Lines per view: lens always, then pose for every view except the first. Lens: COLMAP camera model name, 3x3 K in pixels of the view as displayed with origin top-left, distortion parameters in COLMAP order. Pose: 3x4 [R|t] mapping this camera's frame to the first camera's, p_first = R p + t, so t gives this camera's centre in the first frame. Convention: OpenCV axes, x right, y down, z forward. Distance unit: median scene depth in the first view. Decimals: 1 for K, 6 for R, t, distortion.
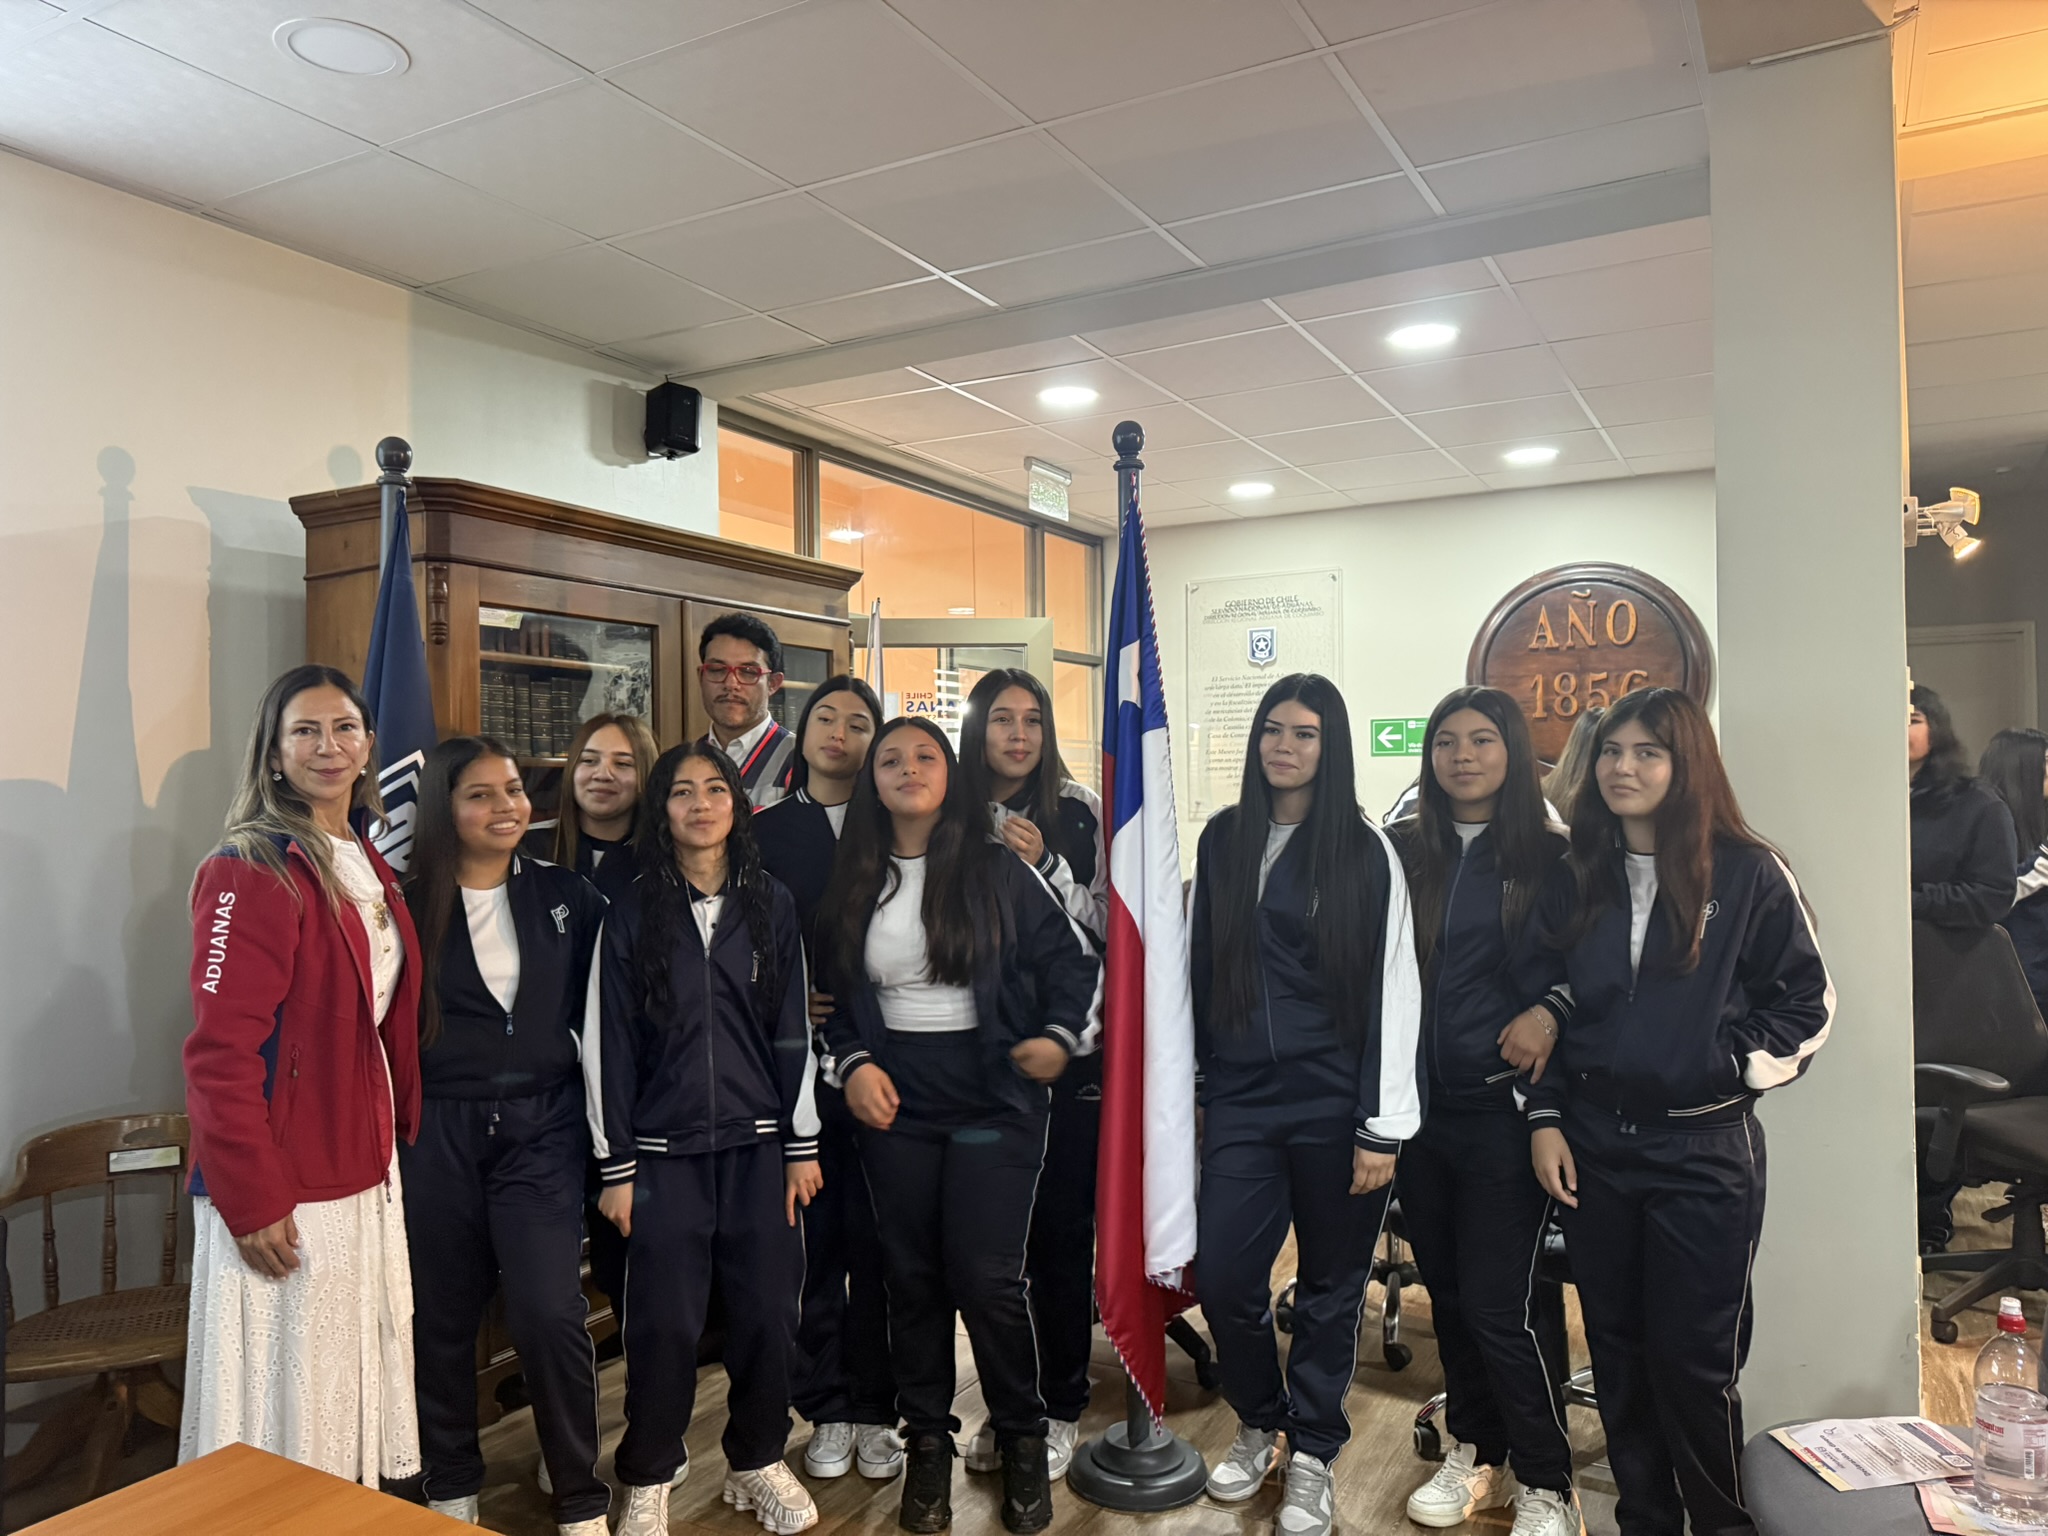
lens RADIAL K [[1435.2, 0, 1024.0], [0, 1435.2, 768.0], [0, 0, 1]] dist [0.033198, -0.068770]
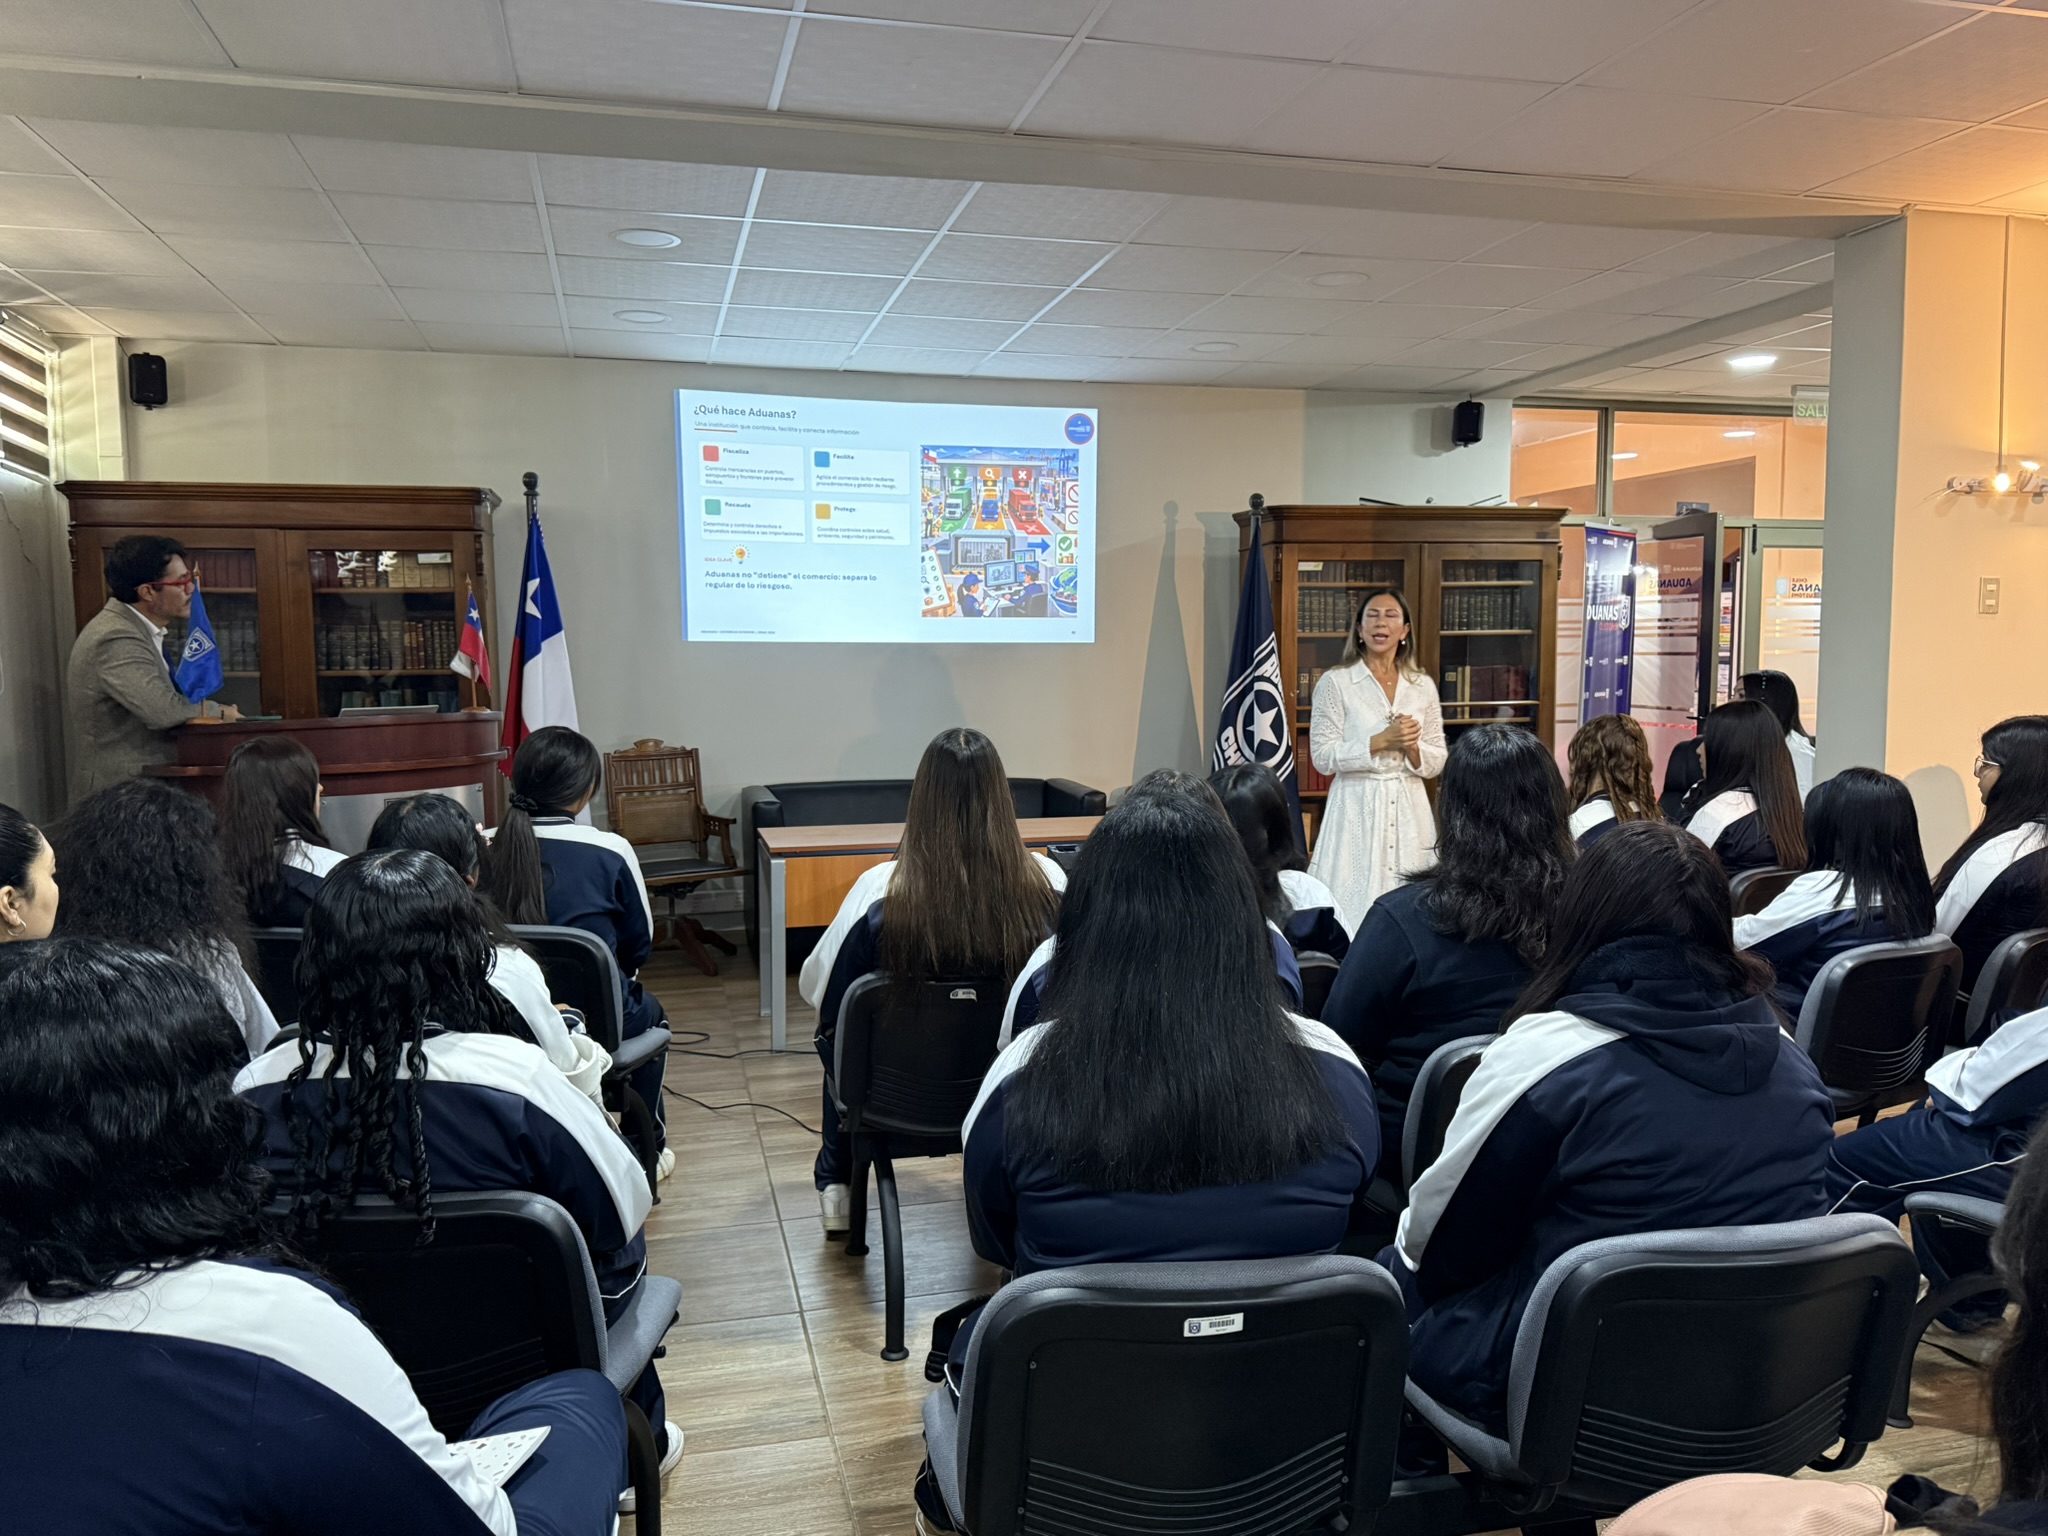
lens RADIAL K [[1523.5, 0, 1044.6], [0, 1523.5, 769.7], [0, 0, 1]] dist [0.067956, -0.133000]
pose [[0.700557, 0.050150, -0.711832, 1.023268], [0.019608, 0.995798, 0.089453, -0.016104], [0.713327, -0.076625, 0.696630, -0.903677]]
